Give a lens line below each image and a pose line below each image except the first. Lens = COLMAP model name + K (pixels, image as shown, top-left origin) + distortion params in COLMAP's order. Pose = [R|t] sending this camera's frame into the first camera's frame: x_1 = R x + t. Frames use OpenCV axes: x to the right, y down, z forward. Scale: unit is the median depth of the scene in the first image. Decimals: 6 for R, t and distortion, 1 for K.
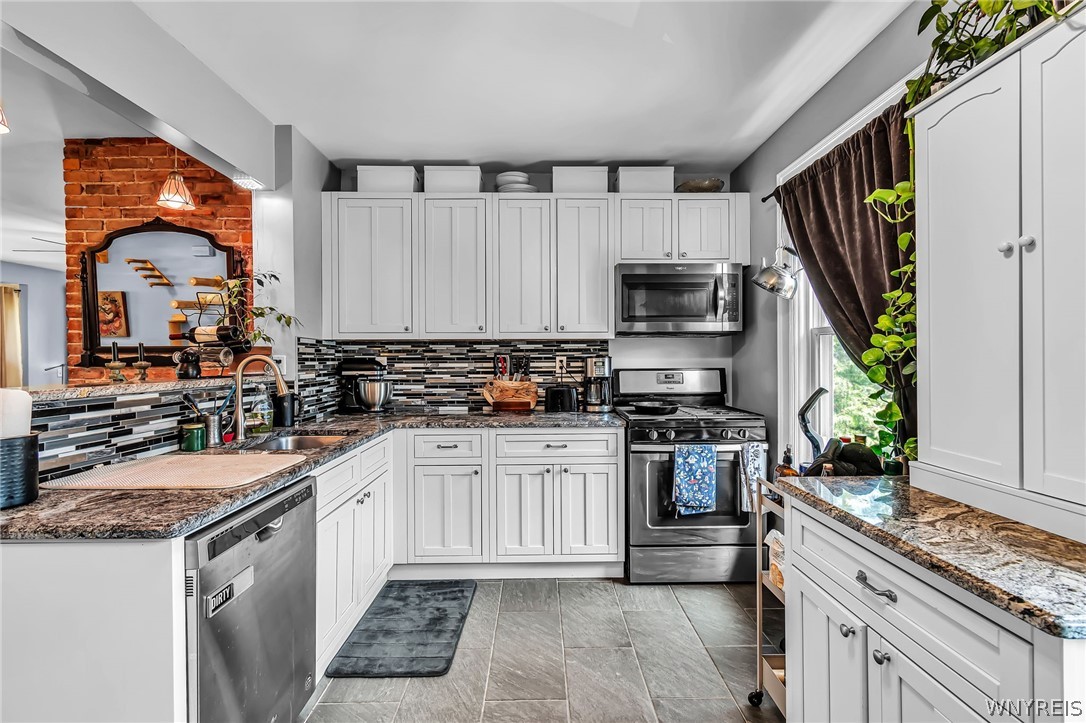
lens RADIAL K [[486.2, 0, 548.4], [0, 486.2, 359.3], [0, 0, 1]] dist [0.000787, -0.000235]
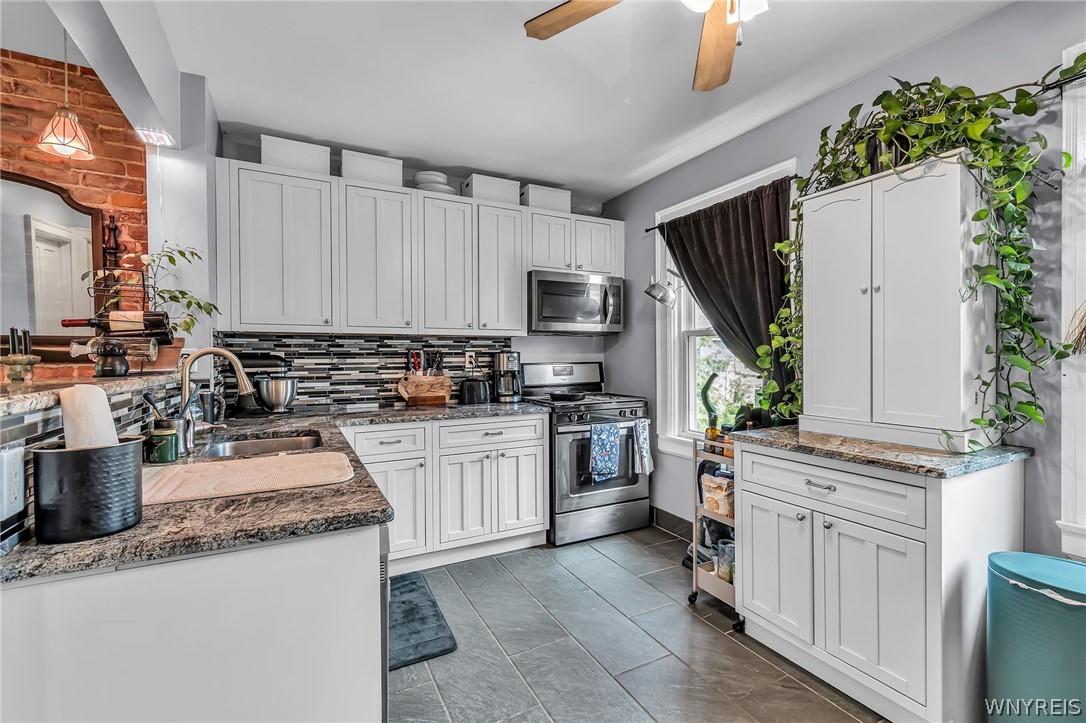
lens RADIAL K [[486.2, 0, 548.4], [0, 486.2, 359.3], [0, 0, 1]] dist [0.000787, -0.000235]
pose [[0.888405, -0.003909, 0.459044, -0.336979], [0.002859, 0.999991, 0.002982, 0.008051], [-0.459052, -0.001337, 0.888409, -0.022994]]
